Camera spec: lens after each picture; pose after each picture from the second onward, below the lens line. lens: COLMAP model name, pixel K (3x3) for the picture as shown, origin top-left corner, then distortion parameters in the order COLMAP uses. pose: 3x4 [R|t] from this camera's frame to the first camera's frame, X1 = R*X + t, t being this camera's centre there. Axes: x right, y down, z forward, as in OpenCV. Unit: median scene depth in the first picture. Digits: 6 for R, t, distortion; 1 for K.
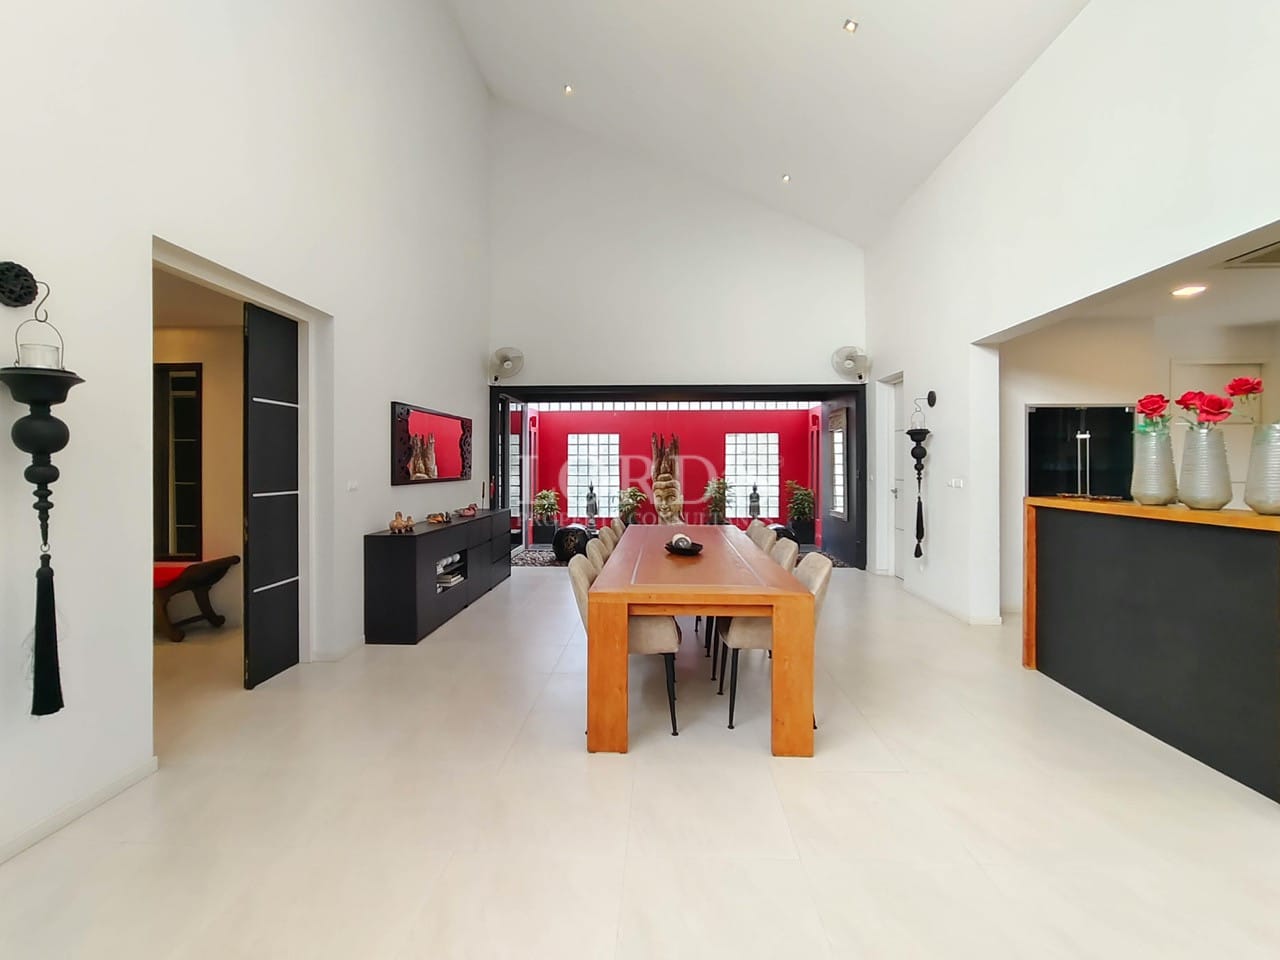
lens RADIAL K [[591.6, 0, 638.1], [0, 591.6, 475.9], [0, 0, 1]] dist [-0.001831, -0.000671]
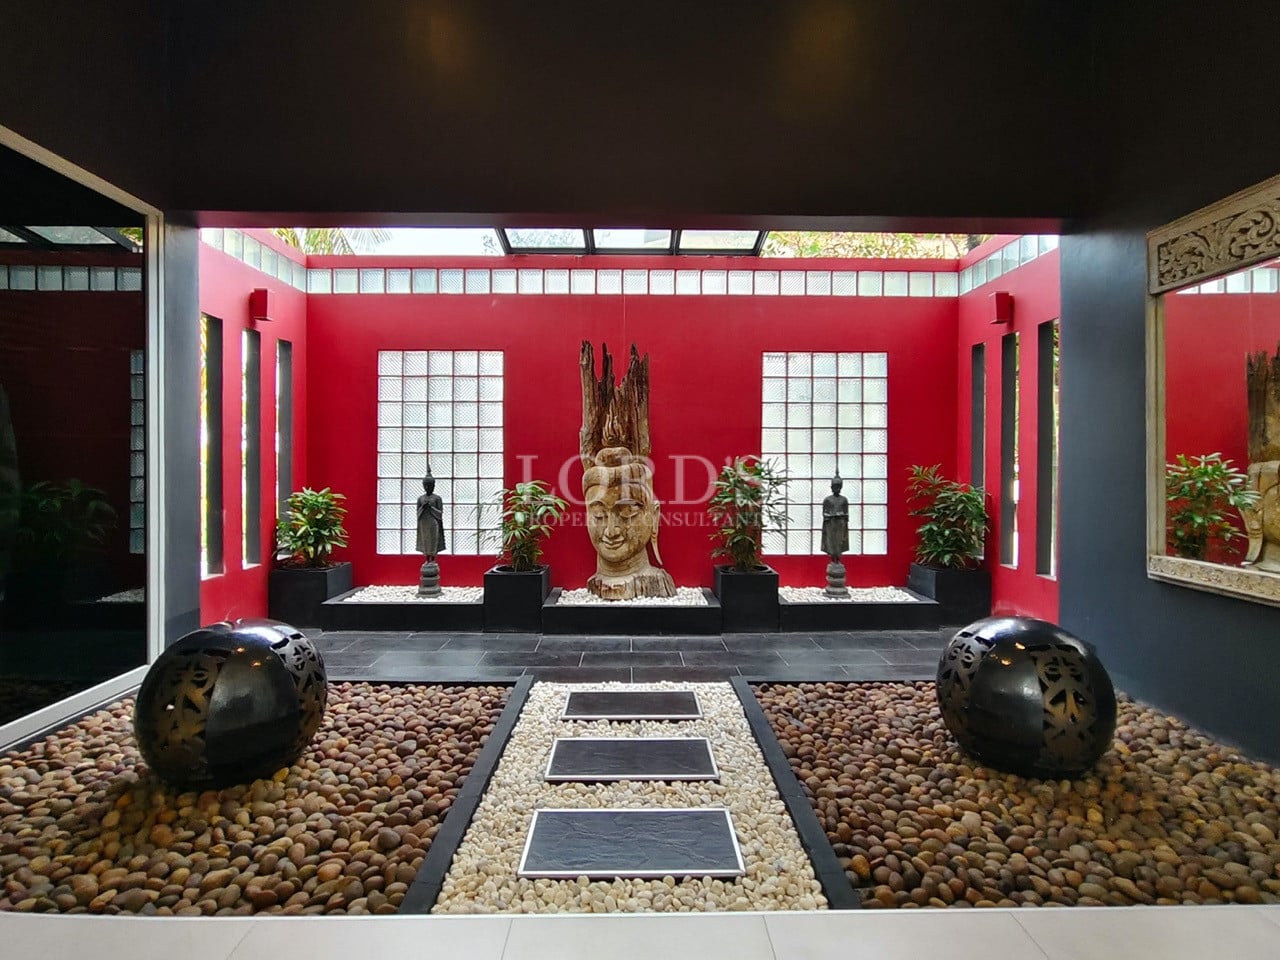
lens RADIAL K [[641.3, 0, 641.8], [0, 641.3, 474.5], [0, 0, 1]] dist [-0.020156, 0.003289]
pose [[0.998720, 0.002715, 0.050516, 0.041326], [-0.003032, 0.999976, 0.006204, 0.011334], [-0.050498, -0.006349, 0.998704, 0.558192]]
